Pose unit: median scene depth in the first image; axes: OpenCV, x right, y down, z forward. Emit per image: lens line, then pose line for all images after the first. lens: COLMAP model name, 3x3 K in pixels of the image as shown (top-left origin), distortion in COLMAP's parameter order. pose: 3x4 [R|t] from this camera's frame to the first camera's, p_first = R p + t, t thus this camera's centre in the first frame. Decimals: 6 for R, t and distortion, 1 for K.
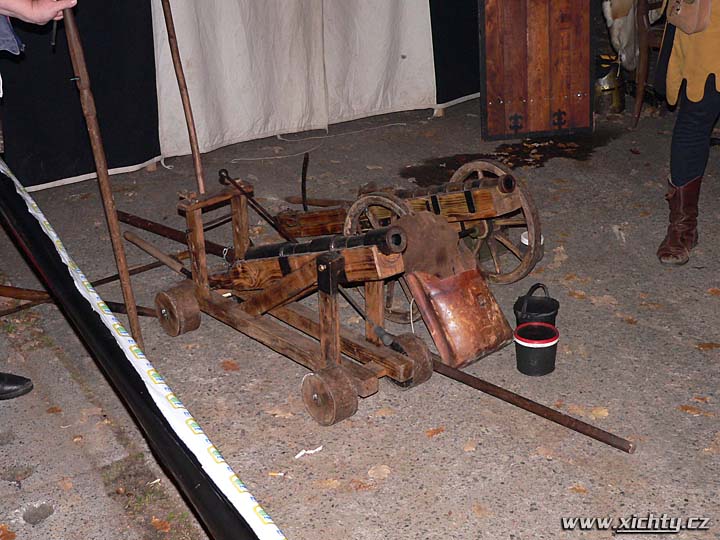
lens RADIAL K [[1161.4, 0, 360.0], [0, 1161.4, 270.0], [0, 0, 1]] dist [-0.030566, 1.025288]
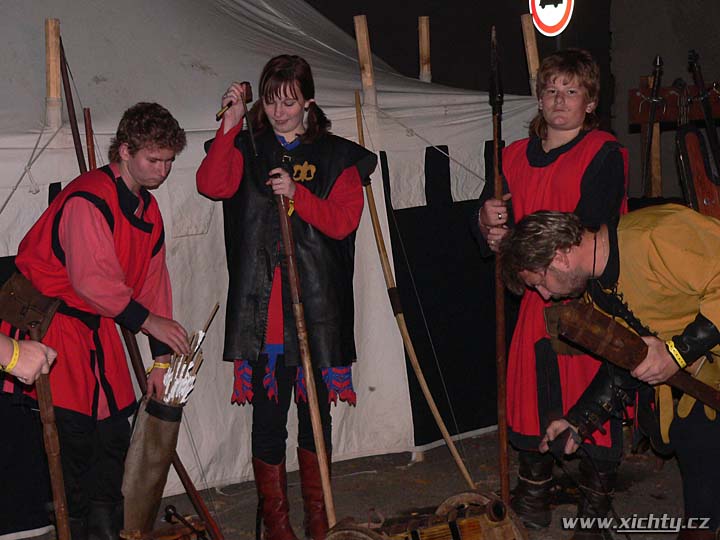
lens RADIAL K [[1729.1, 0, 360.0], [0, 1729.1, 270.0], [0, 0, 1]] dist [0.238516, 0.704551]
pose [[0.999260, -0.016016, 0.034961, -0.012957], [0.024712, 0.964017, -0.264690, 0.062007], [-0.029464, 0.265358, 0.963700, -0.204782]]
